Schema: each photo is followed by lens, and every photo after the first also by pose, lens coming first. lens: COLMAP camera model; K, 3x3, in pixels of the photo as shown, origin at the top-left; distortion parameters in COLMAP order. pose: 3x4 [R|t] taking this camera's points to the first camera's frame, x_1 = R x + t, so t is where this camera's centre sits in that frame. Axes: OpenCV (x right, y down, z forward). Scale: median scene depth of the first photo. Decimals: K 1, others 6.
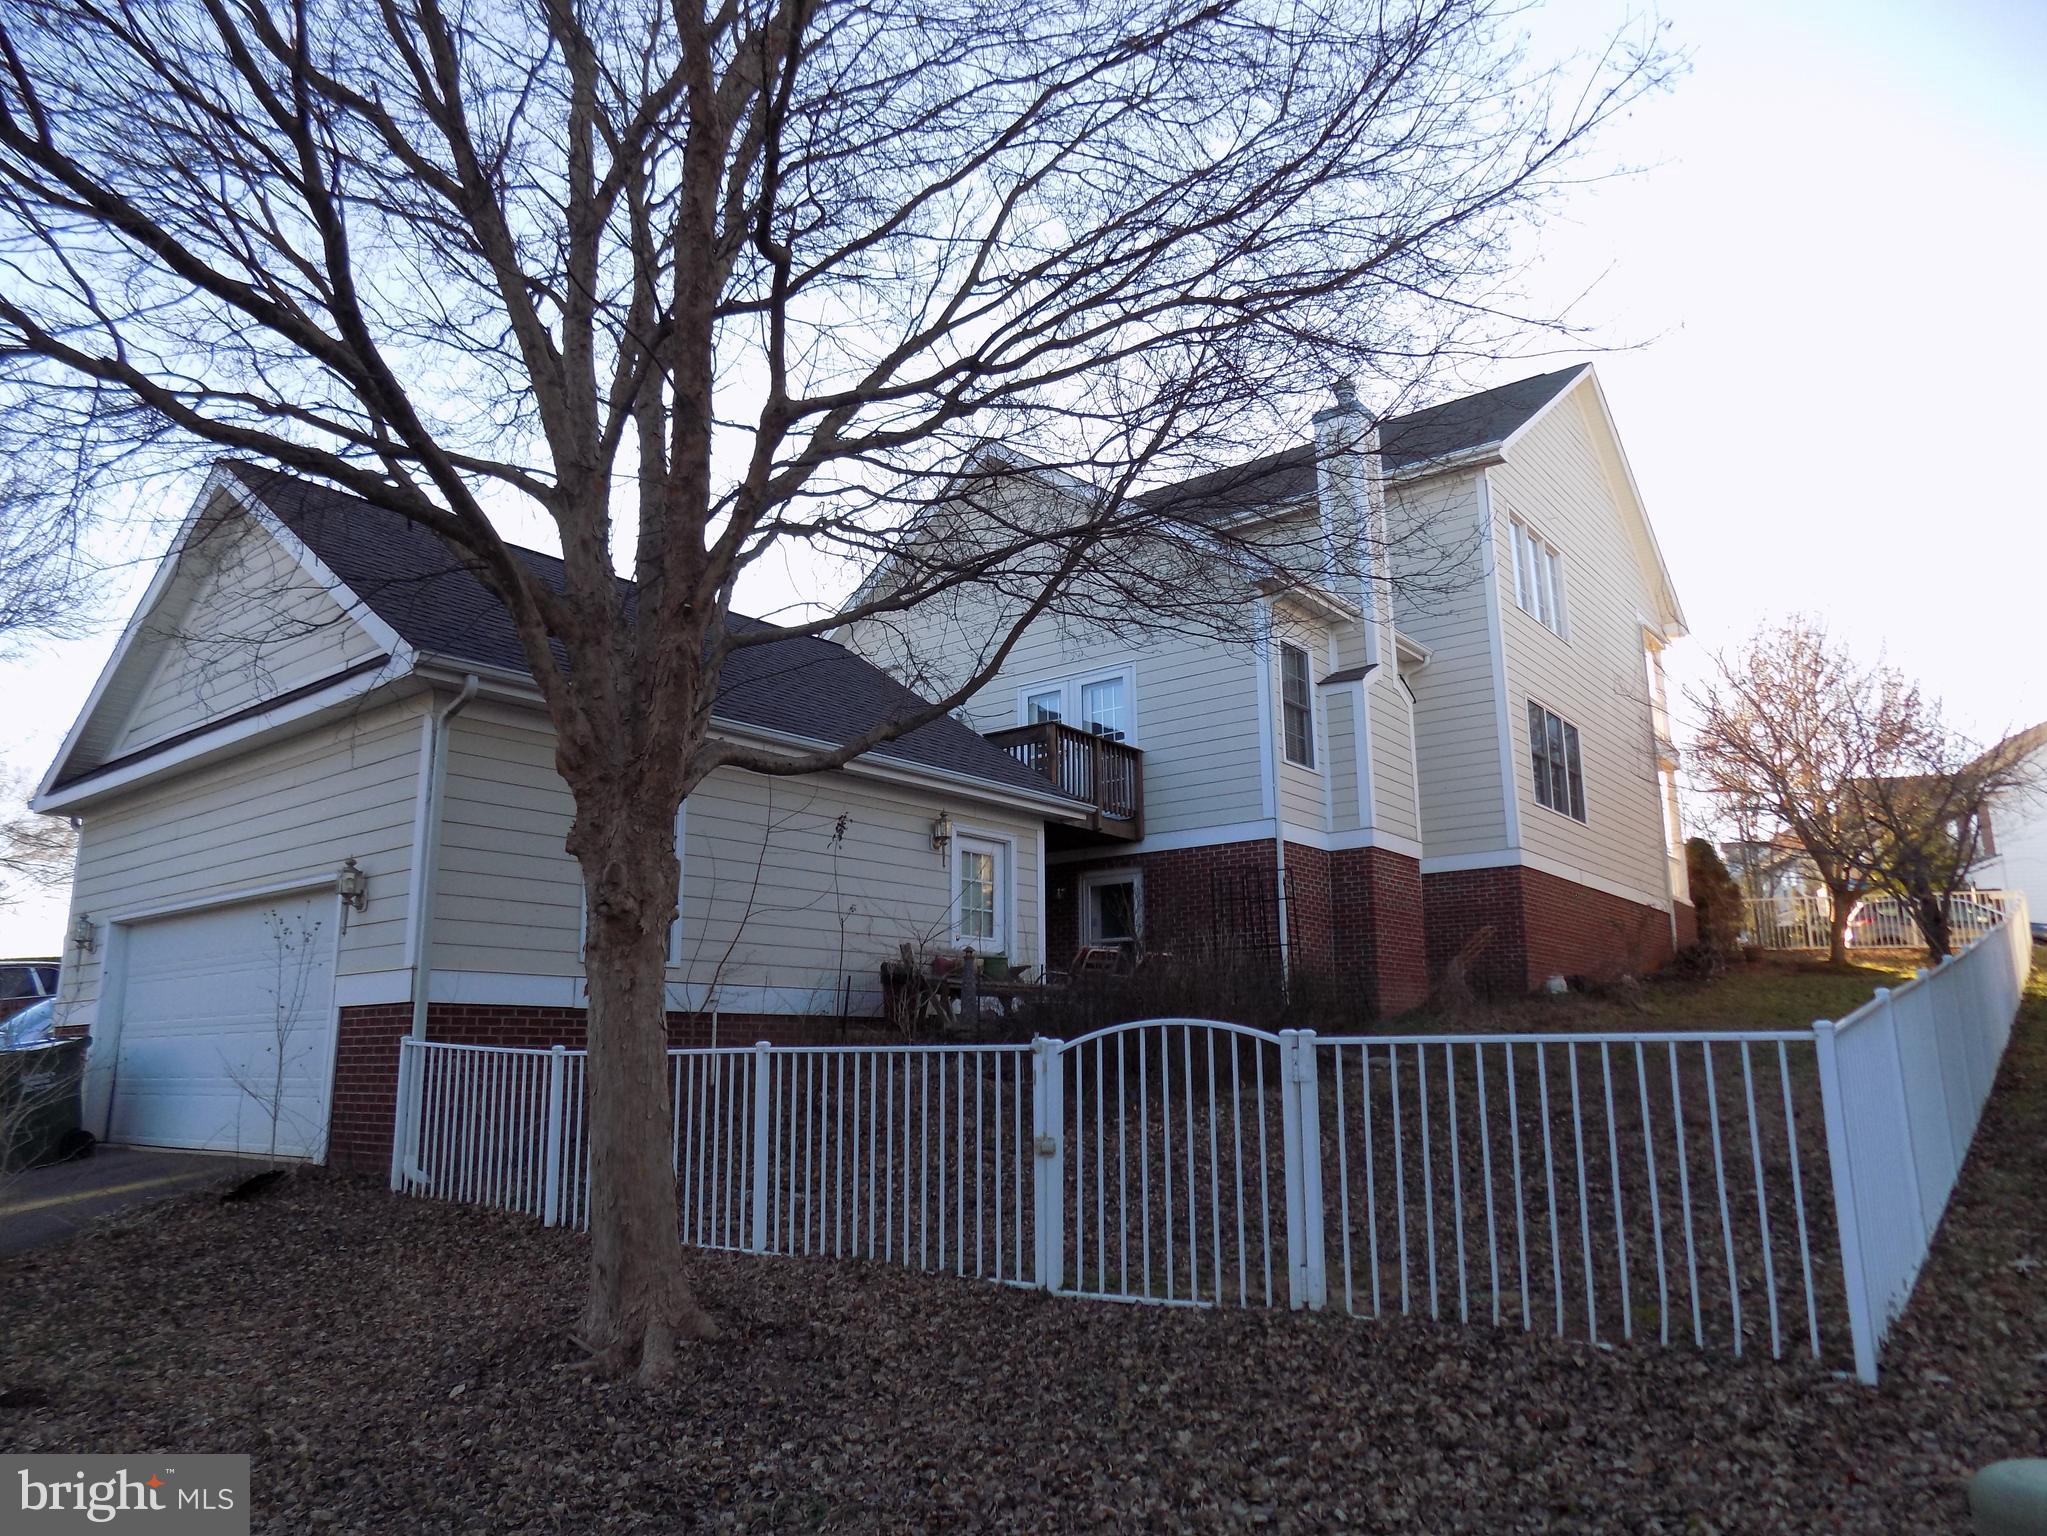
lens RADIAL K [[1359.5, 0, 1023.5], [0, 1359.5, 768.0], [0, 0, 1]] dist [-0.090784, 0.129441]
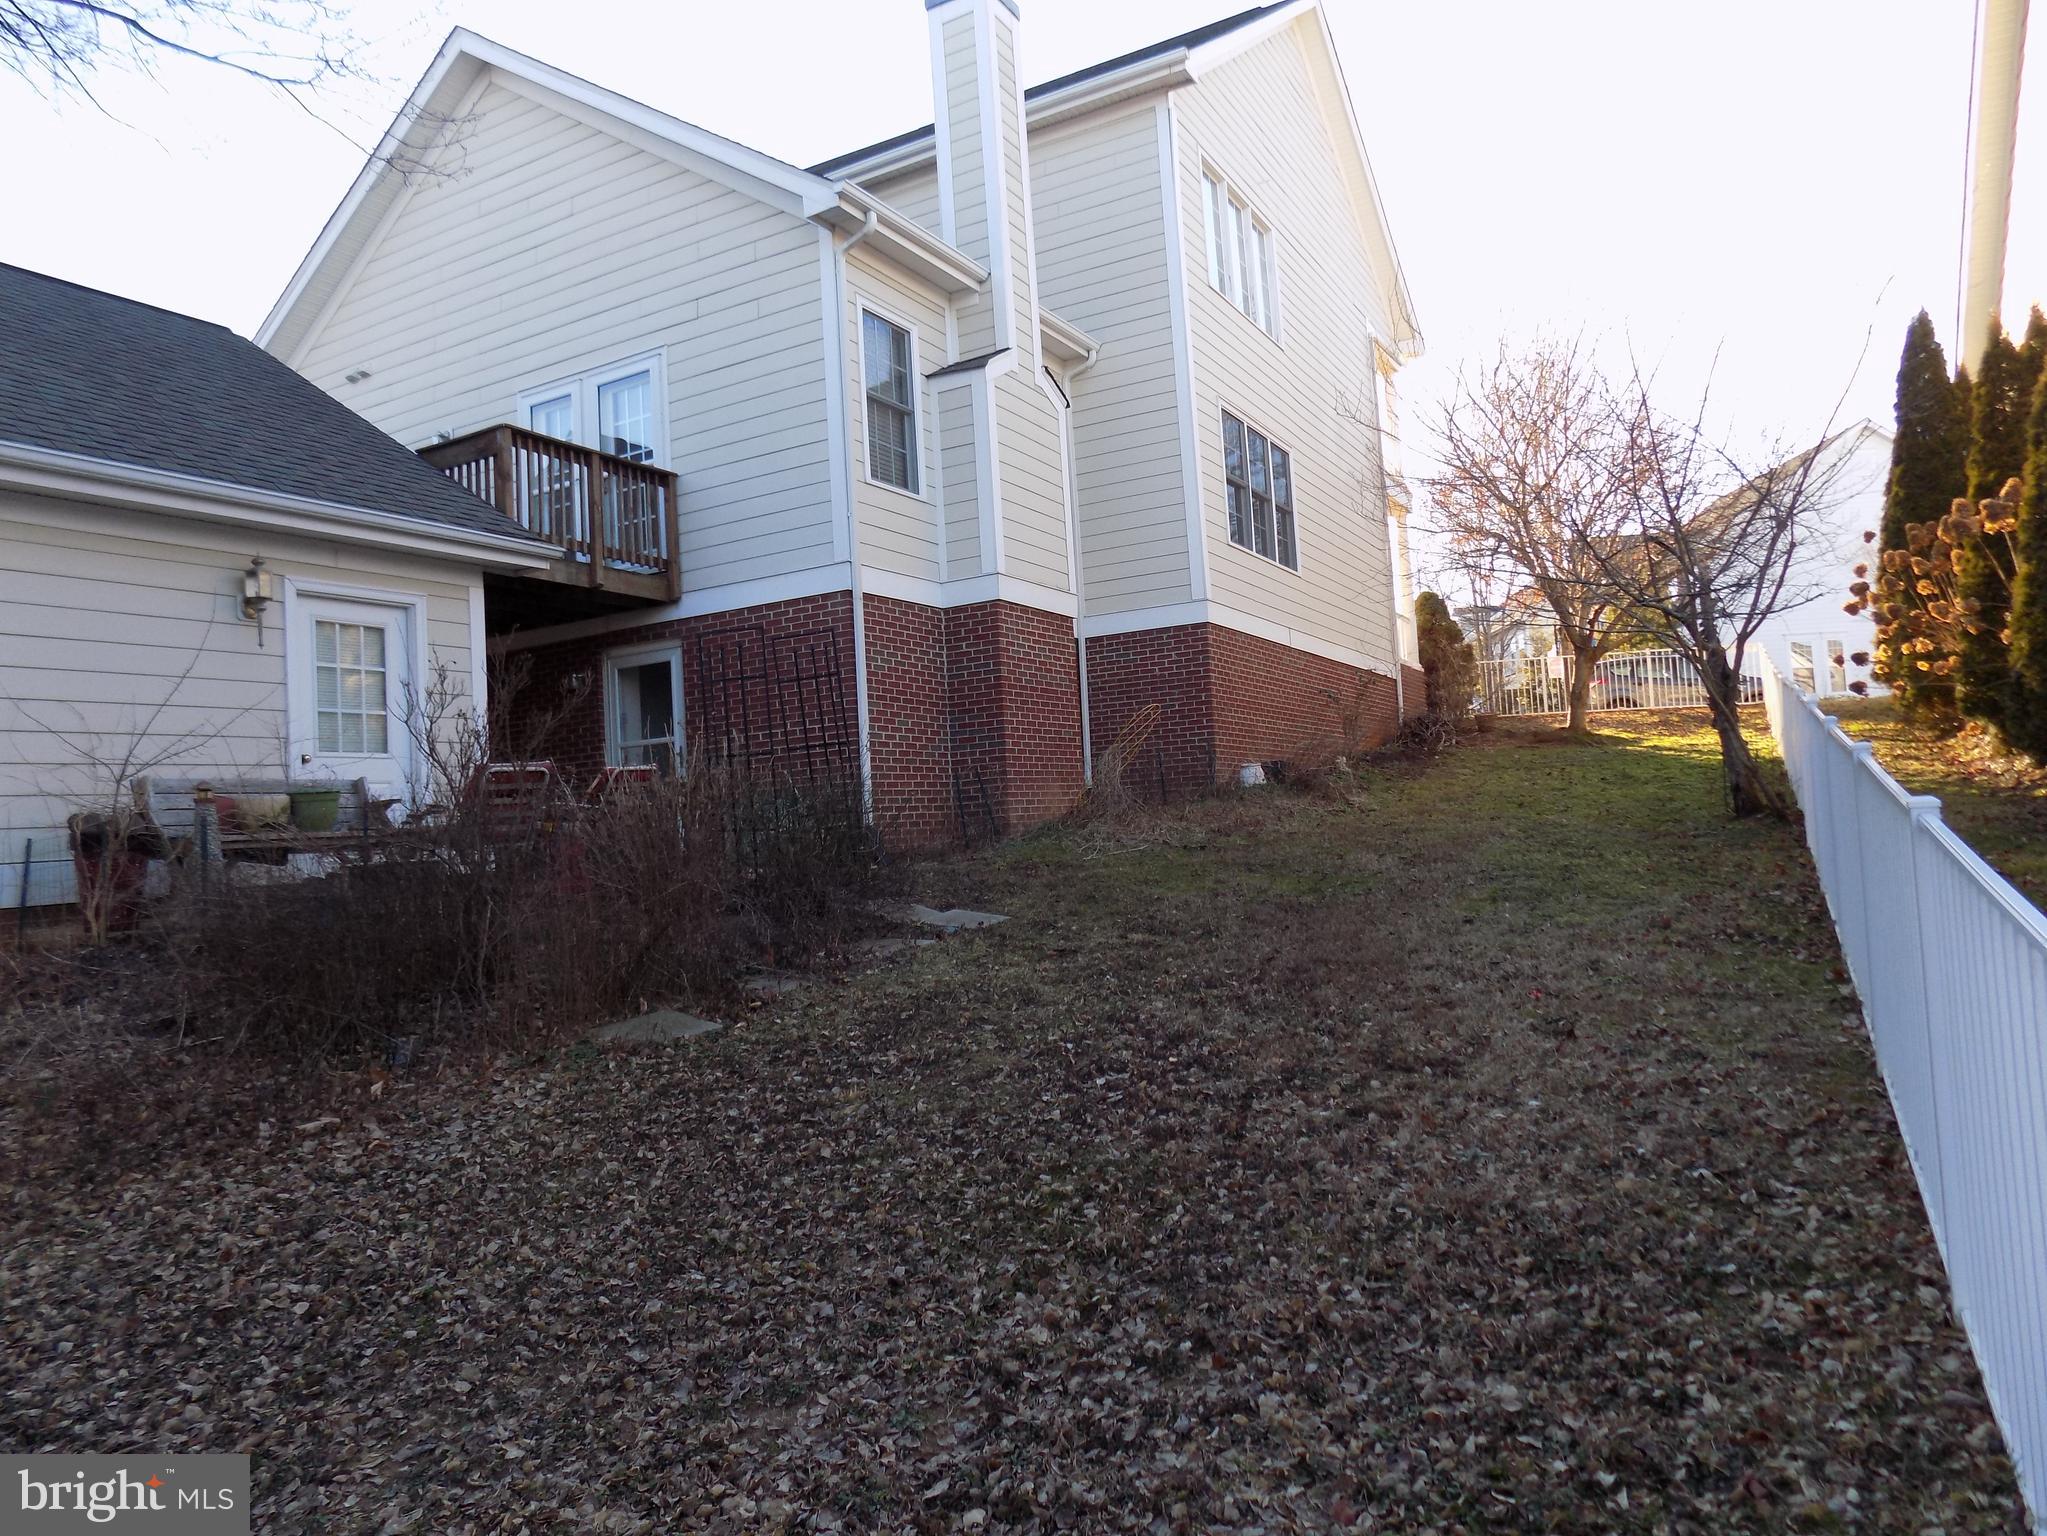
lens RADIAL K [[1359.5, 0, 1023.5], [0, 1359.5, 768.0], [0, 0, 1]] dist [-0.090784, 0.129441]
pose [[0.985064, -0.047202, 0.165593, 0.132324], [0.020403, 0.986915, 0.159944, 0.027709], [-0.170976, -0.154176, 0.973138, 0.249241]]
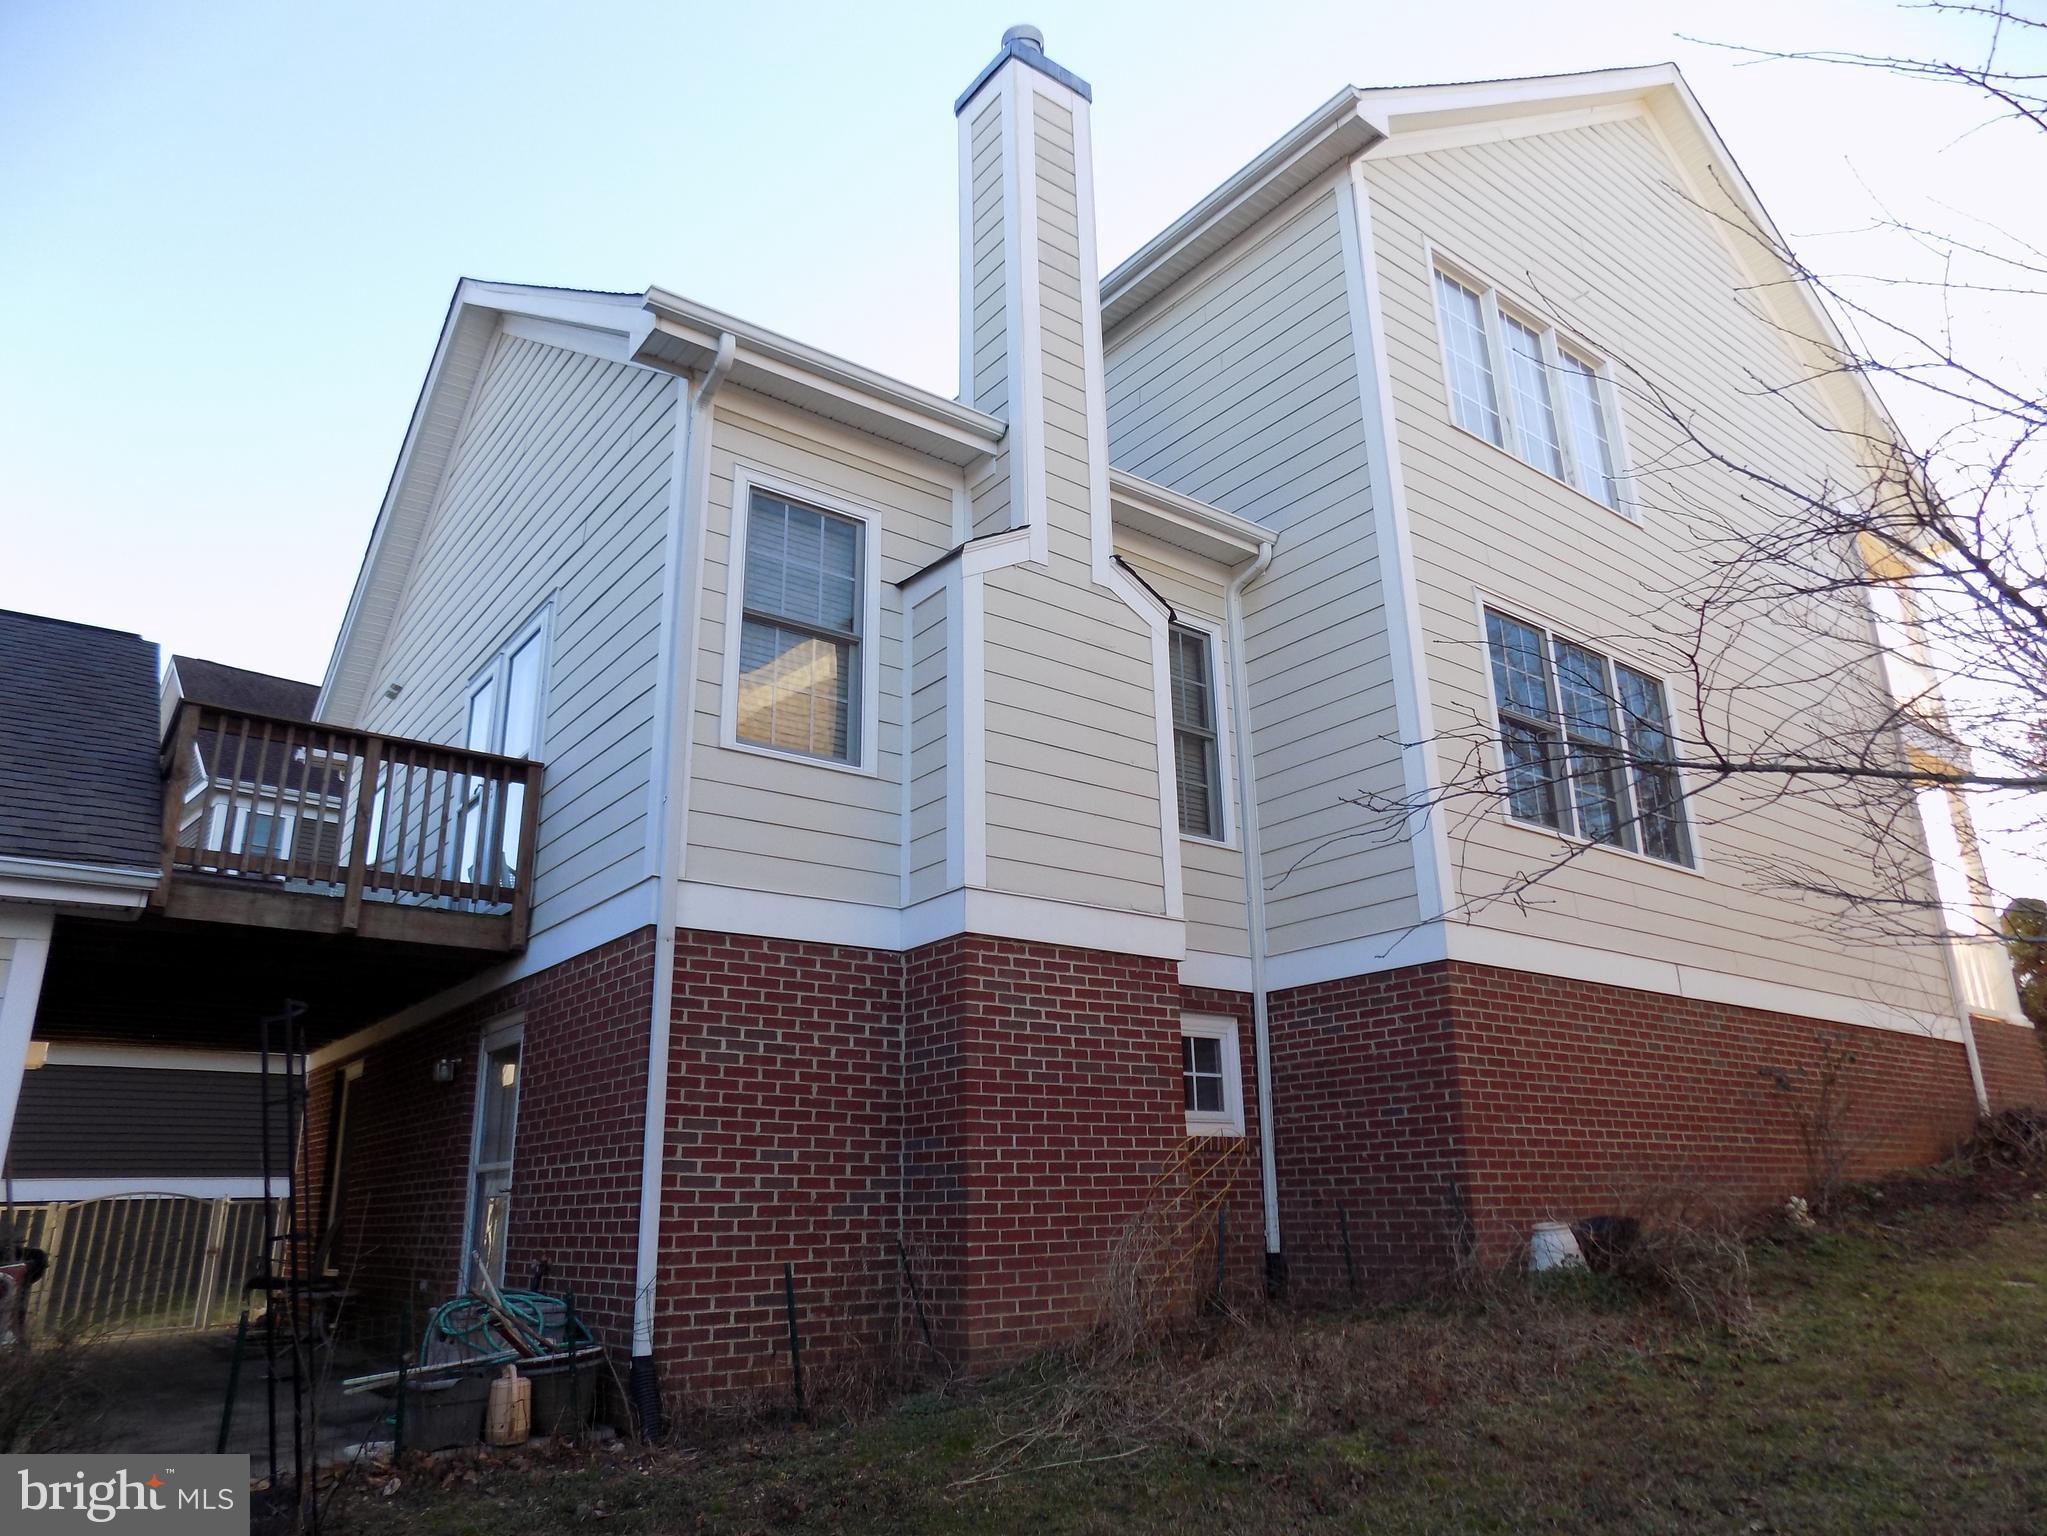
lens RADIAL K [[1359.5, 0, 1023.5], [0, 1359.5, 768.0], [0, 0, 1]] dist [-0.090784, 0.129441]
pose [[0.970591, -0.090602, -0.223032, 0.335922], [0.067143, 0.991593, -0.110617, 0.049300], [0.231179, 0.092389, 0.968515, 0.542187]]
